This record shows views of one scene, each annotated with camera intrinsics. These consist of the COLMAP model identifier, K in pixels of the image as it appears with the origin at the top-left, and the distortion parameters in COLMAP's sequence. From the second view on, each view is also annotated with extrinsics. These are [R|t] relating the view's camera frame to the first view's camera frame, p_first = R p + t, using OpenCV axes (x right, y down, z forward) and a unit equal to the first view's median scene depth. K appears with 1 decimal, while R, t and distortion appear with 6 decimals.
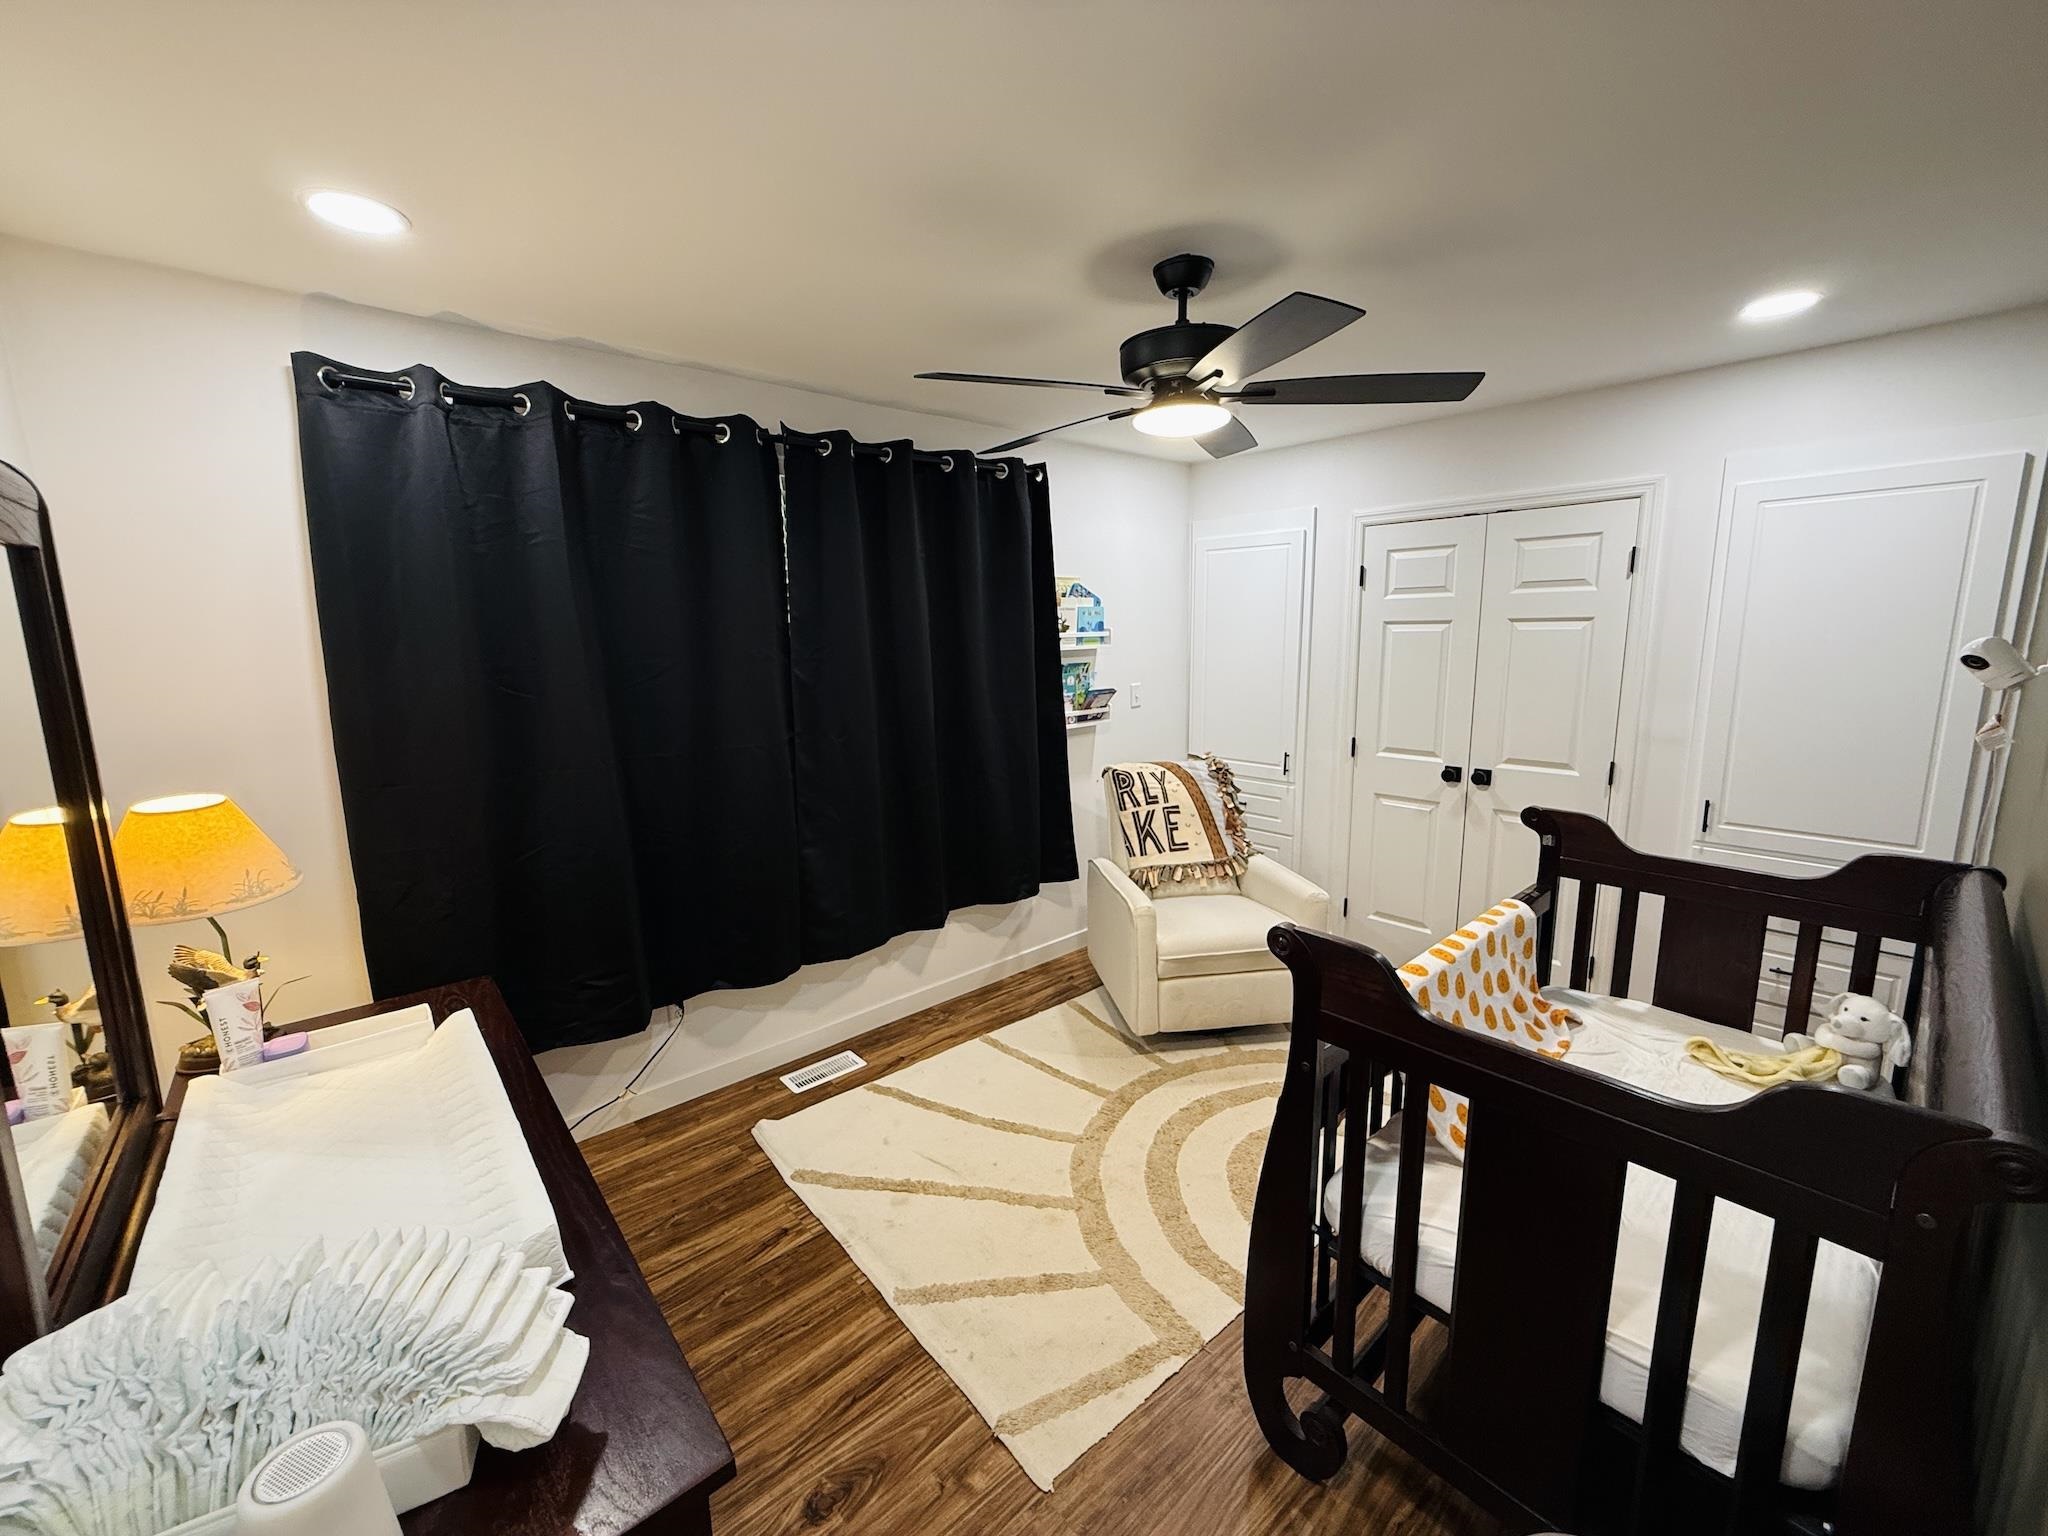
lens RADIAL K [[821.9, 0, 1024.5], [0, 821.9, 760.2], [0, 0, 1]] dist [-0.000719, 0.000160]
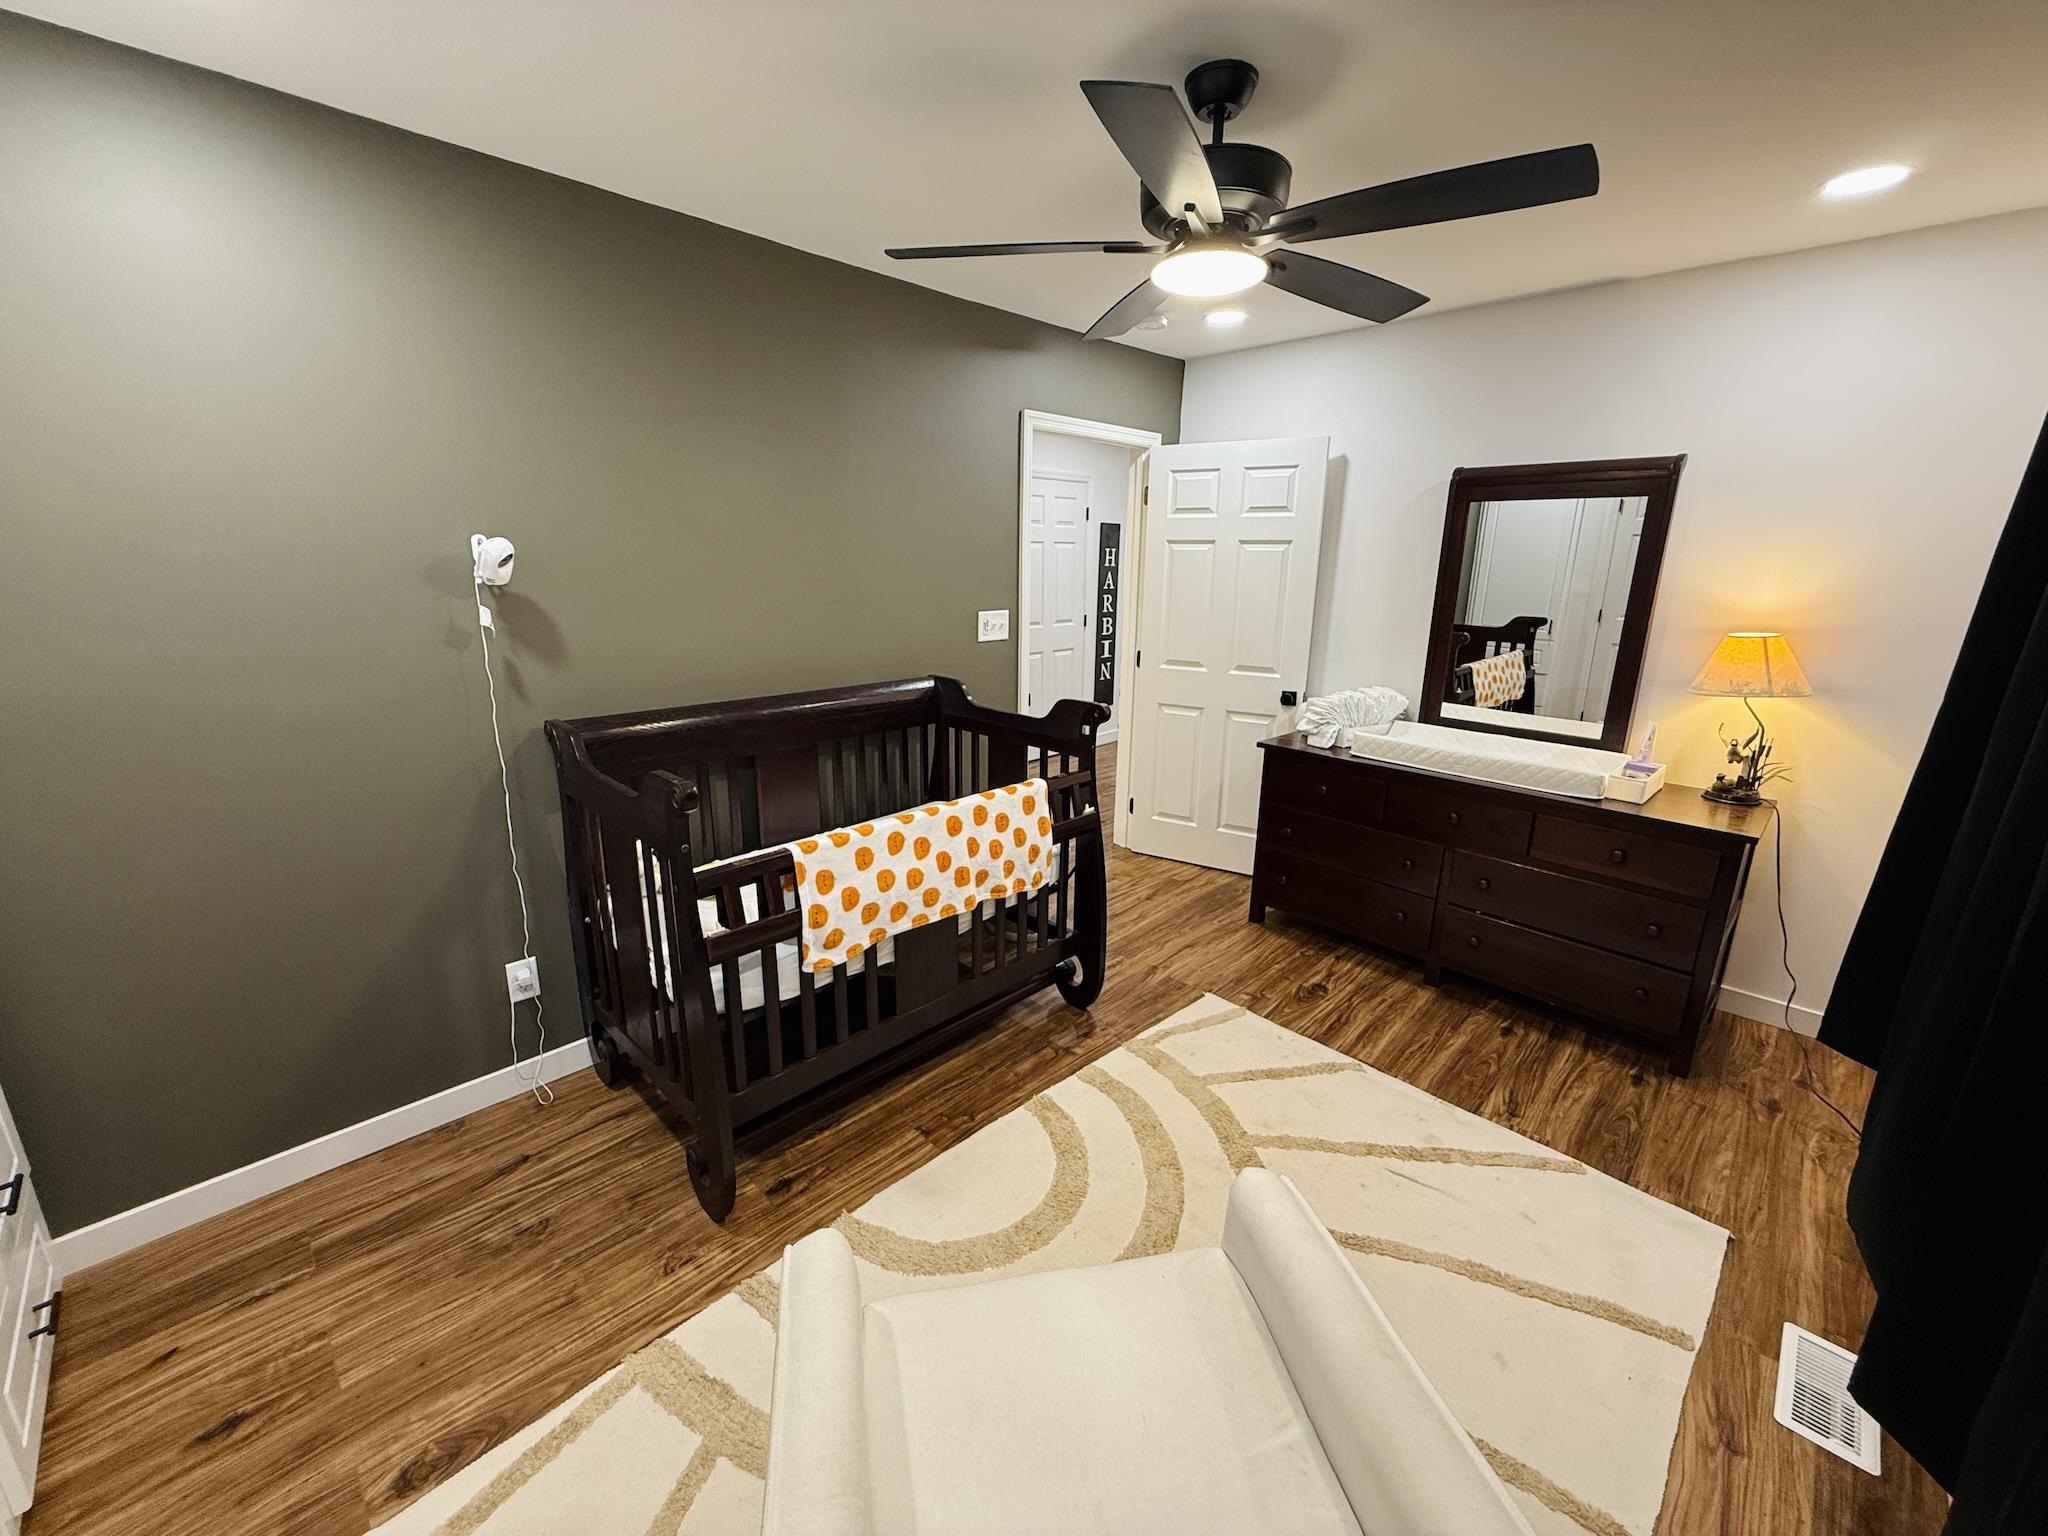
lens RADIAL K [[821.9, 0, 1021.1], [0, 821.9, 762.4], [0, 0, 1]] dist [-0.000719, 0.000160]
pose [[-0.997886, 0.020530, -0.061661, 0.452929], [-0.006858, 0.910226, 0.414055, -0.310970], [0.064626, 0.413602, -0.908161, 1.990318]]
